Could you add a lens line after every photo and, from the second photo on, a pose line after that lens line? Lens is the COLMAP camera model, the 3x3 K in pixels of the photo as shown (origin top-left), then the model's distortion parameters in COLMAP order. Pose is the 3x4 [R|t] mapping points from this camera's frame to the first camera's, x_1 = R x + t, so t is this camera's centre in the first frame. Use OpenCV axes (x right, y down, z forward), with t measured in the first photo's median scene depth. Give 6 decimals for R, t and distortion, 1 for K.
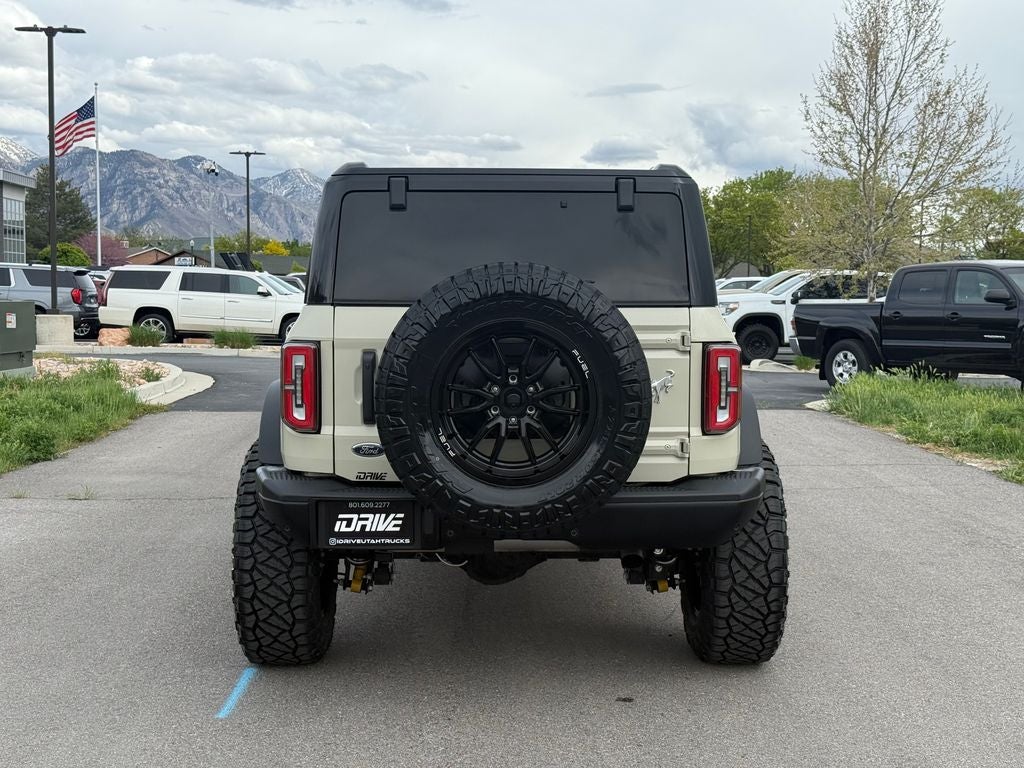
lens RADIAL K [[1420.6, 0, 512.0], [0, 1420.6, 384.0], [0, 0, 1]] dist [0.188141, -0.355247]
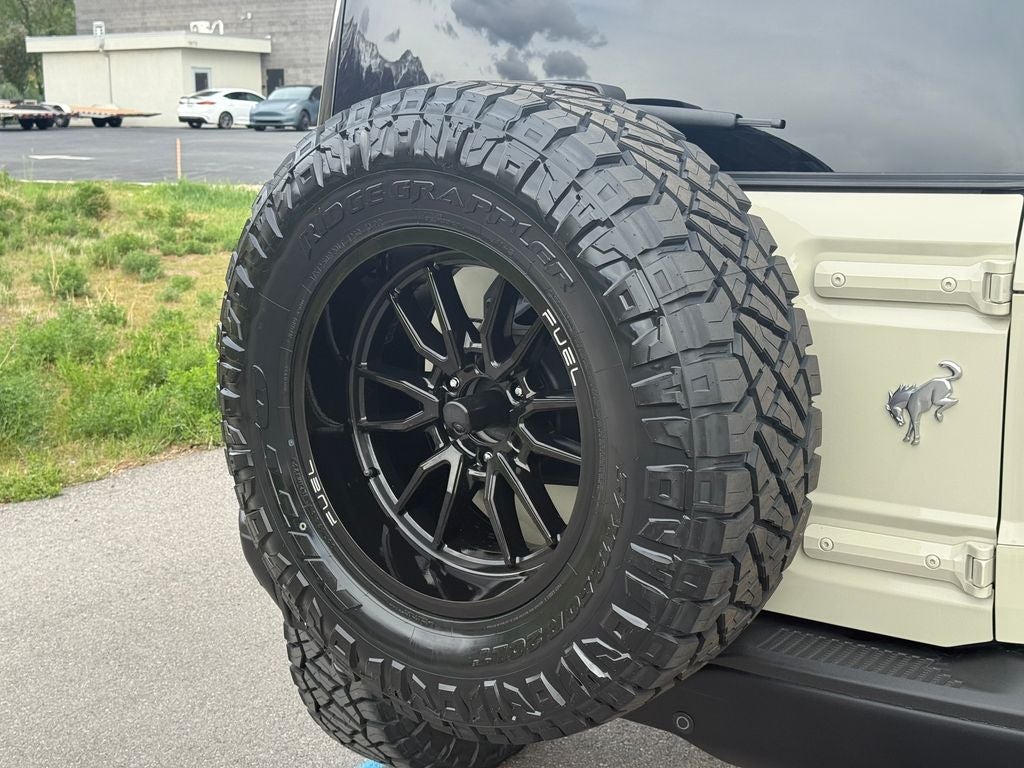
lens RADIAL K [[1428.1, 0, 505.7], [0, 1428.1, 389.6], [0, 0, 1]] dist [0.185597, -0.350315]
pose [[0.788825, 0.104133, -0.605732, 0.263450], [-0.031298, 0.991070, 0.129618, -0.050459], [0.613820, -0.083288, 0.785040, 0.664559]]
